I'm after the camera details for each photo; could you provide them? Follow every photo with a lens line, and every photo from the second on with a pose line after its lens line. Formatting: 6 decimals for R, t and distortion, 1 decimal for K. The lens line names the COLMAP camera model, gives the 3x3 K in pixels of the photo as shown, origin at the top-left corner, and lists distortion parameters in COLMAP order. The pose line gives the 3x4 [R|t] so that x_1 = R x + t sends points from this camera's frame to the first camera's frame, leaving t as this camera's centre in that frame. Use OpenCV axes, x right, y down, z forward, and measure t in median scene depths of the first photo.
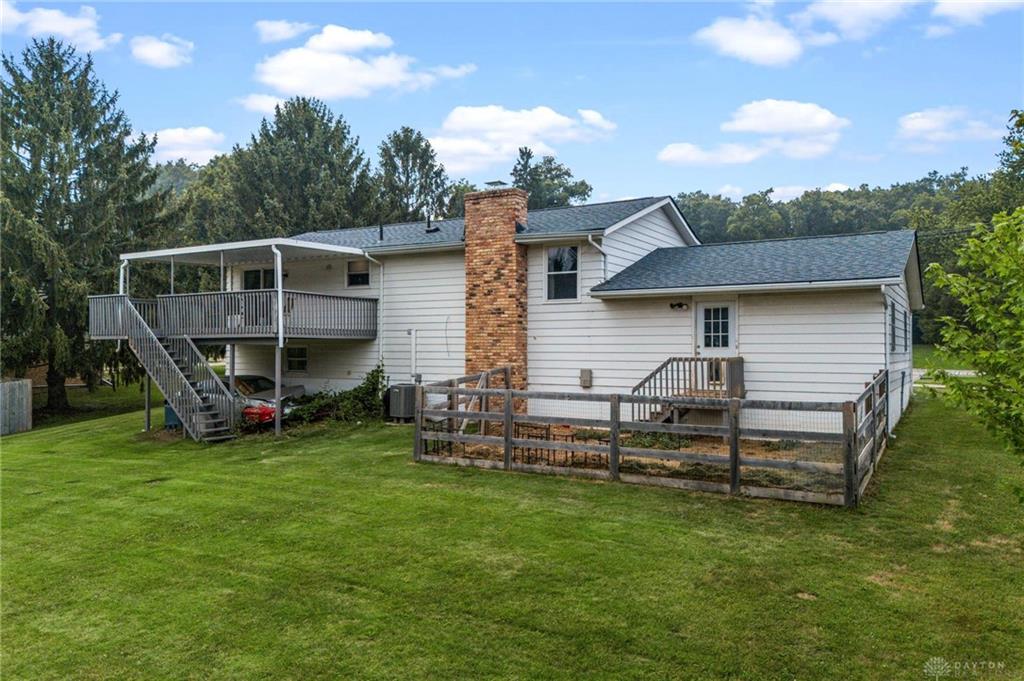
lens RADIAL K [[773.7, 0, 512.0], [0, 773.7, 340.5], [0, 0, 1]] dist [0.073446, -0.064680]
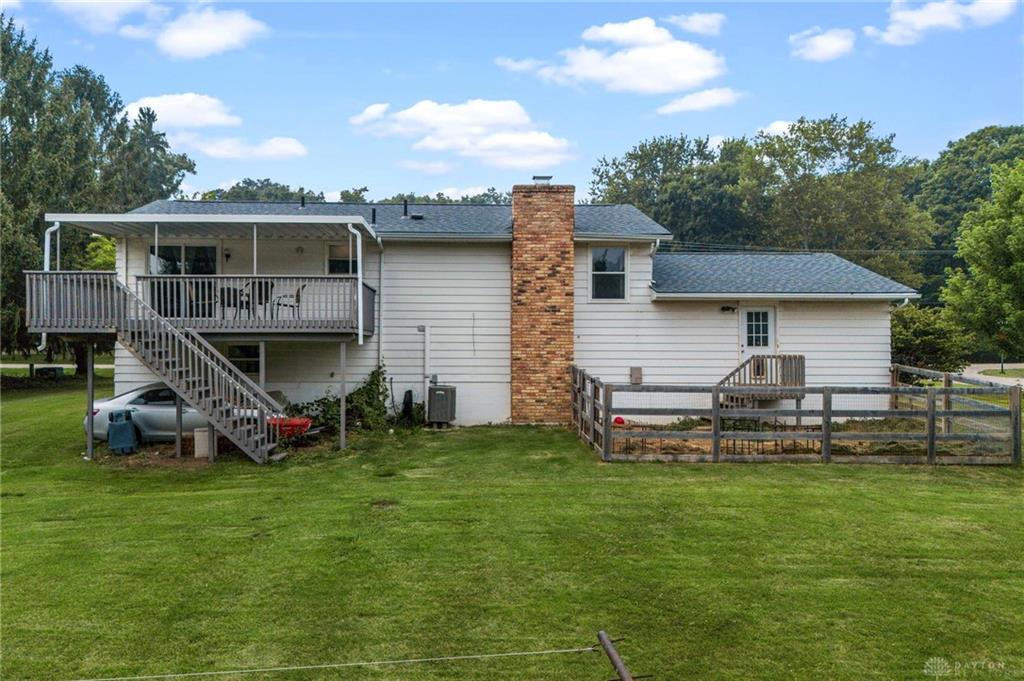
lens RADIAL K [[829.0, 0, 487.0], [0, 829.0, 343.7], [0, 0, 1]] dist [0.041924, -0.006206]
pose [[0.841593, 0.004923, 0.540090, -0.609162], [-0.007364, 0.999970, 0.002360, 0.004073], [-0.540062, -0.005963, 0.841604, 0.148876]]
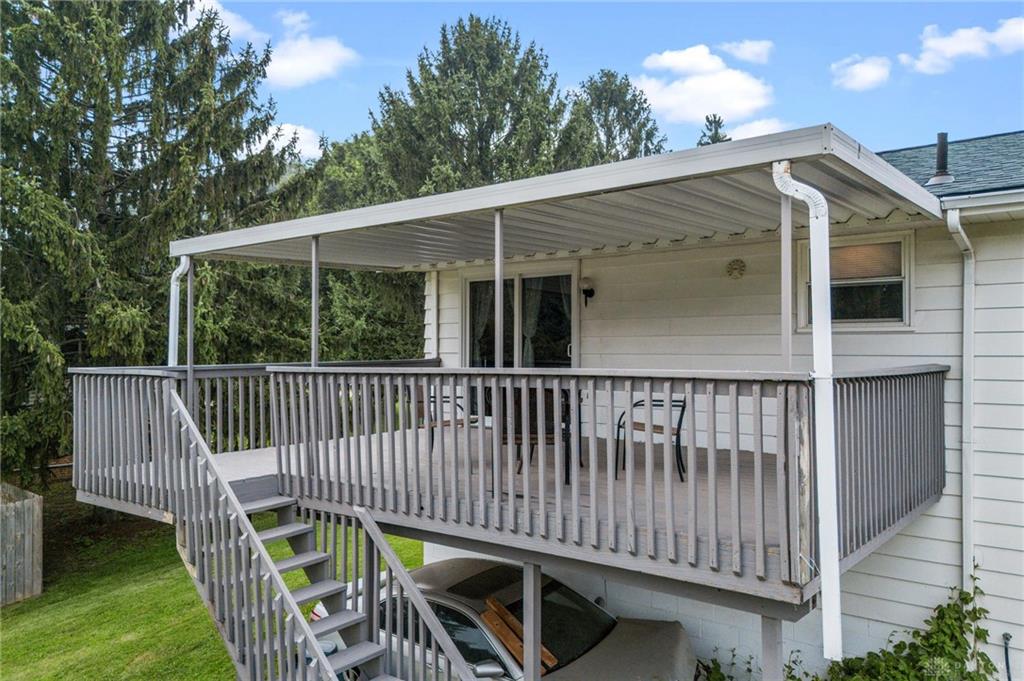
lens RADIAL K [[773.7, 0, 512.0], [0, 773.7, 340.5], [0, 0, 1]] dist [0.073446, -0.064680]
pose [[0.991694, -0.004577, -0.128537, -0.320690], [0.004136, 0.999985, -0.003694, -0.067331], [0.128552, 0.003131, 0.991698, 0.713907]]
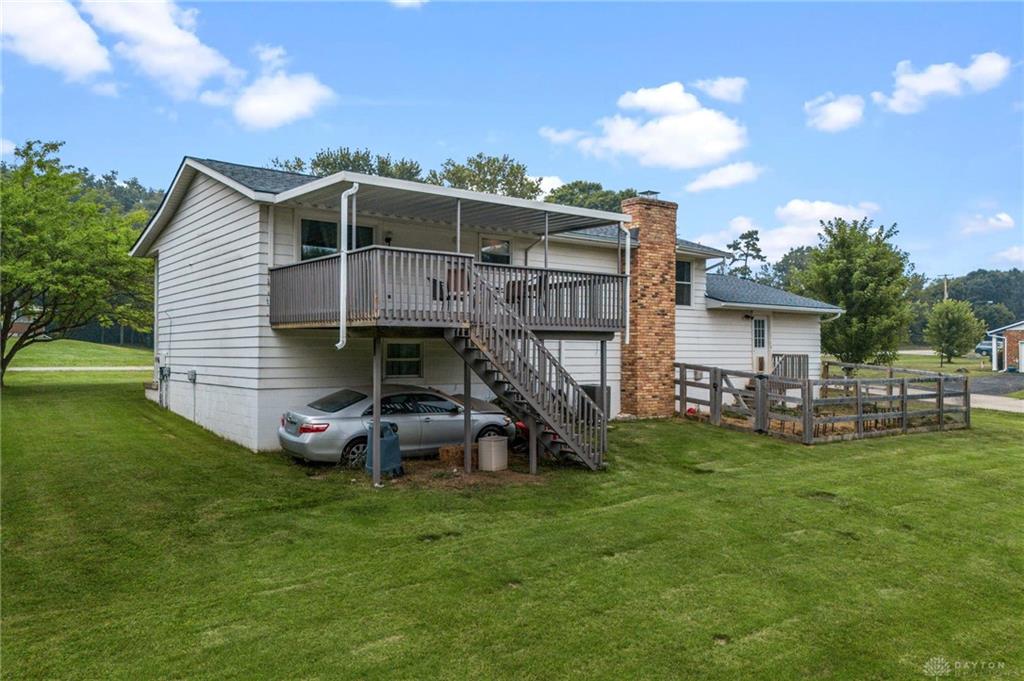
lens RADIAL K [[773.7, 0, 512.0], [0, 773.7, 340.5], [0, 0, 1]] dist [0.073446, -0.064680]
pose [[0.365391, 0.013542, 0.930756, -1.027496], [-0.015467, 0.999844, -0.008475, 0.012527], [-0.930726, -0.011299, 0.365543, 0.742018]]
